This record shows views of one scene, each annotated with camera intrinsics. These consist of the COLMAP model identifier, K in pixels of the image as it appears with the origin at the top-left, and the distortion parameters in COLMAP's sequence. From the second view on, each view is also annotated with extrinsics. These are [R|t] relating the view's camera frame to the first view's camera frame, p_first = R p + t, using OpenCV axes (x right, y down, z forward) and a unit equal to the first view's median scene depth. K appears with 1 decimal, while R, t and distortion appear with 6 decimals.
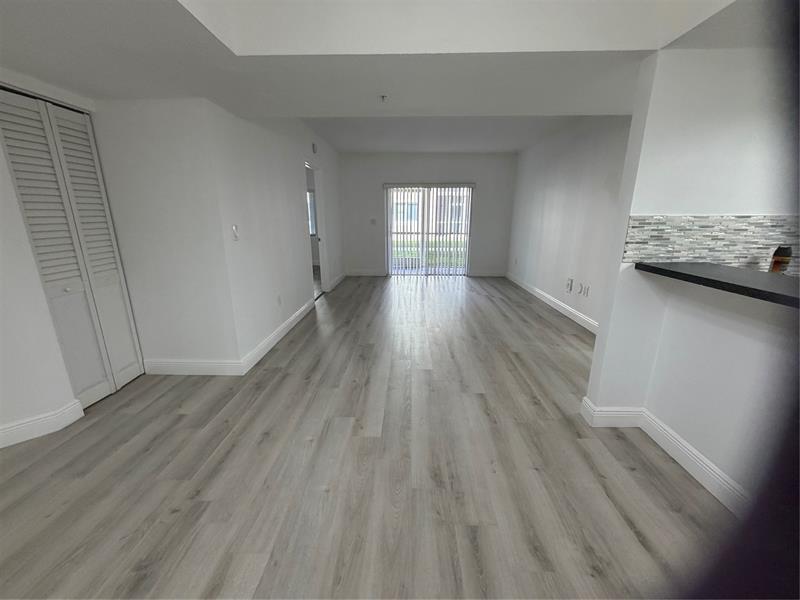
lens RADIAL K [[321.6, 0, 401.0], [0, 321.6, 300.6], [0, 0, 1]] dist [-0.000898, 0.000045]
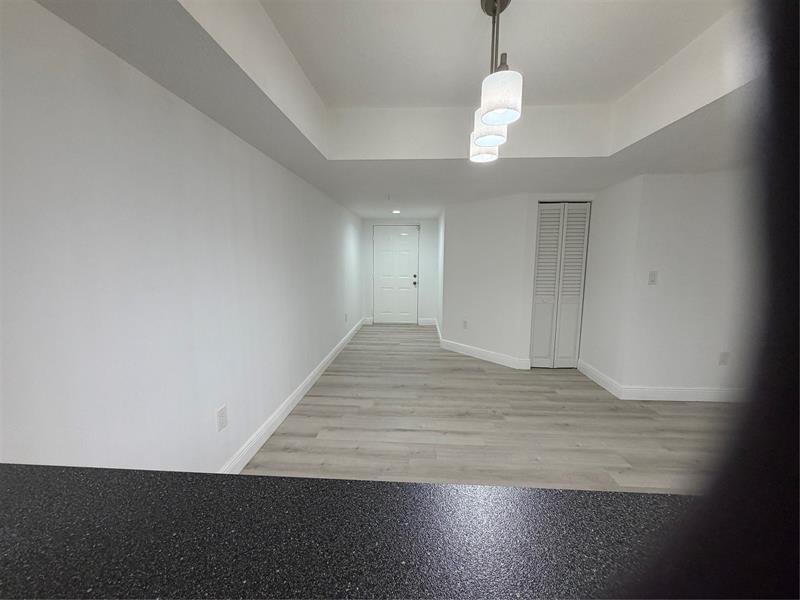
lens RADIAL K [[321.6, 0, 401.0], [0, 321.6, 300.6], [0, 0, 1]] dist [-0.000898, 0.000045]
pose [[-0.032940, 0.132015, -0.990700, 0.786558], [-0.260899, 0.955734, 0.136031, -0.069636], [0.964804, 0.262953, 0.002961, 0.191389]]
